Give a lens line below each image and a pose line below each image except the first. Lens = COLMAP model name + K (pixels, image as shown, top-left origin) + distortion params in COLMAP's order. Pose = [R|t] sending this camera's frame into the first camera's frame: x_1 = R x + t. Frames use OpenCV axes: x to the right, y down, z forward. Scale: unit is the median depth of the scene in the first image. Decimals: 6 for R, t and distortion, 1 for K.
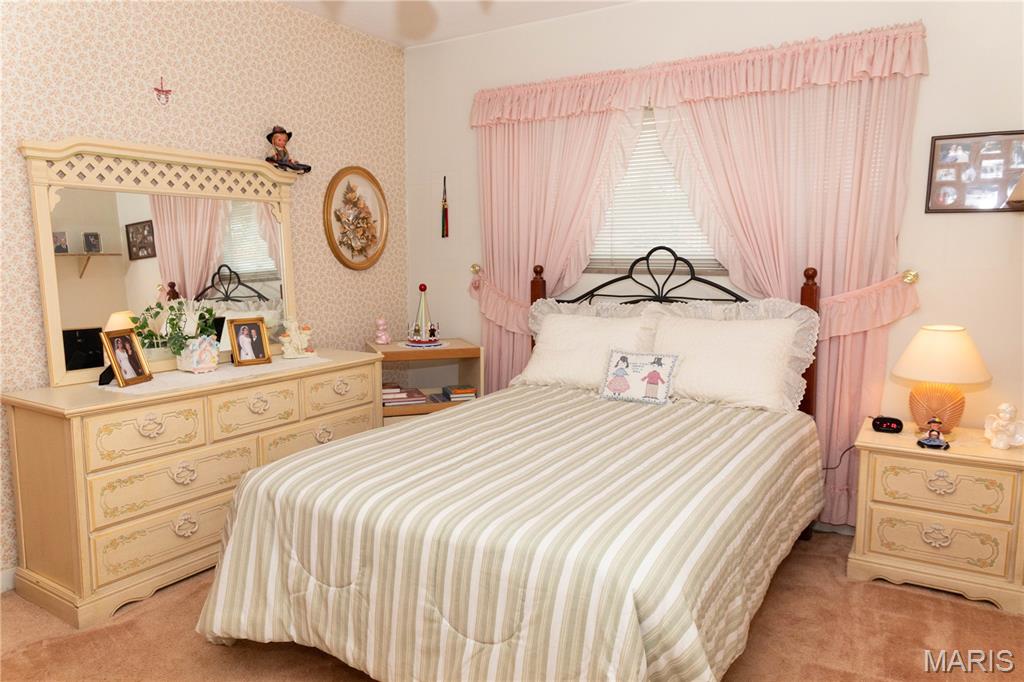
lens RADIAL K [[669.5, 0, 512.0], [0, 669.5, 341.0], [0, 0, 1]] dist [0.026971, -0.006711]
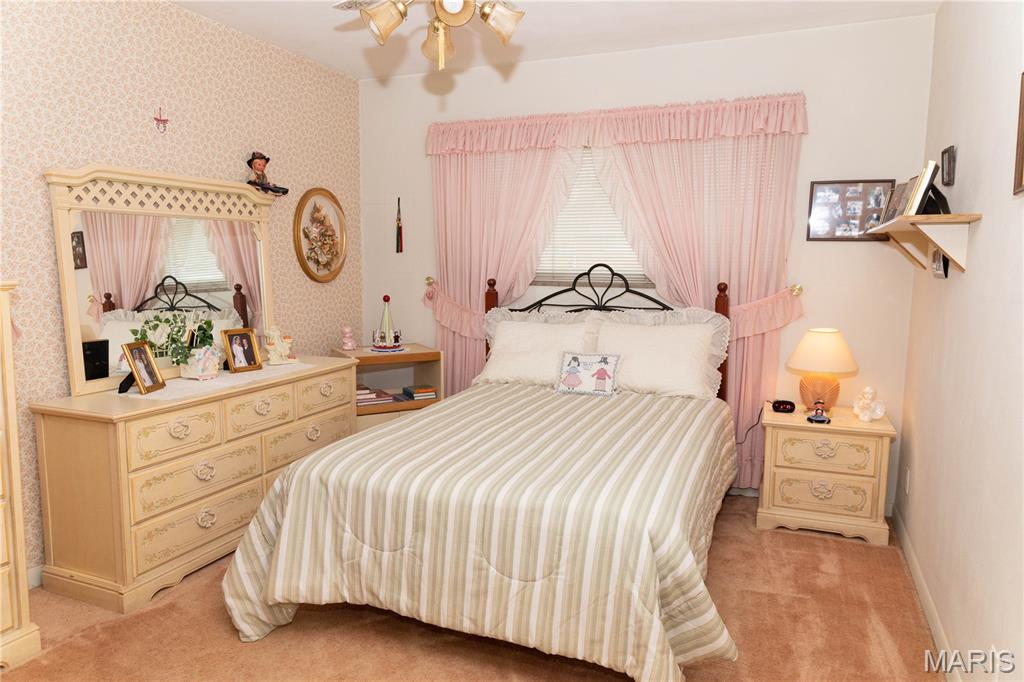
lens RADIAL K [[691.0, 0, 465.6], [0, 691.0, 340.2], [0, 0, 1]] dist [0.025803, 0.000847]
pose [[0.986718, -0.016229, 0.161627, -0.240113], [0.016482, 0.999864, -0.000221, -0.010310], [-0.161602, 0.002882, 0.986852, -0.194005]]
